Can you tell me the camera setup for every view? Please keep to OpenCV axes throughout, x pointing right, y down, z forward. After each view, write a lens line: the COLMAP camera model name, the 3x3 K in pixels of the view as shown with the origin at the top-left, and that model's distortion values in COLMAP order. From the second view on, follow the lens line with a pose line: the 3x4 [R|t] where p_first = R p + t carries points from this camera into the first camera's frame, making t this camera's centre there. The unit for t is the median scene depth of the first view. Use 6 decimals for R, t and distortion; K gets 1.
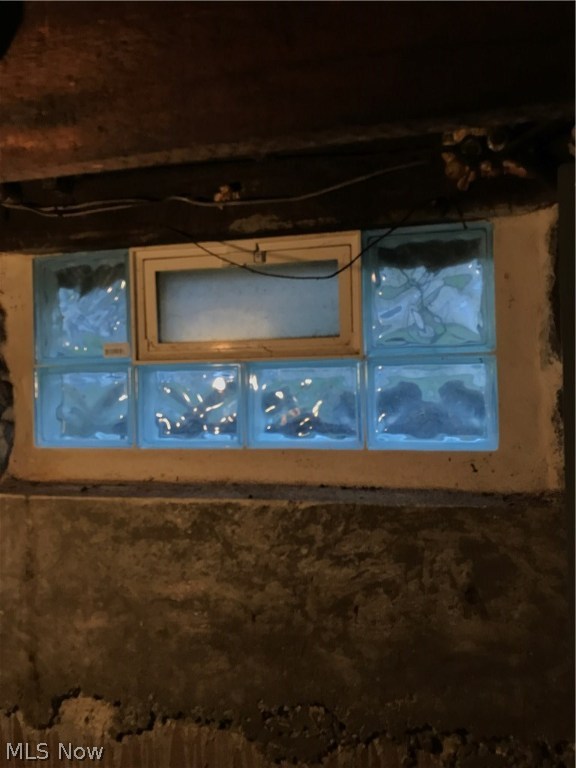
lens RADIAL K [[622.3, 0, 289.7], [0, 622.3, 383.6], [0, 0, 1]] dist [0.001679, -0.013267]
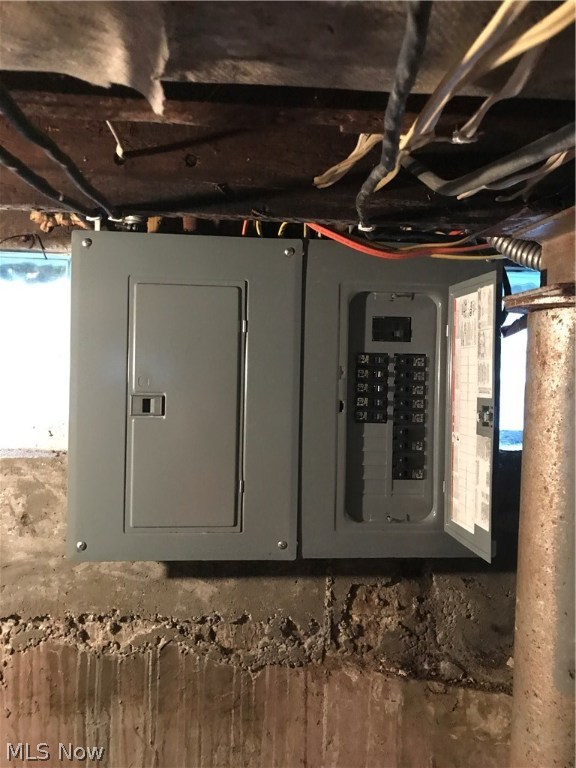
lens RADIAL K [[622.3, 0, 287.2], [0, 622.3, 383.1], [0, 0, 1]] dist [0.001679, -0.013267]
pose [[0.930442, 0.038836, 0.364375, 0.319589], [-0.042276, 0.999105, 0.001467, -0.000032], [-0.363992, -0.016769, 0.931251, -0.539923]]
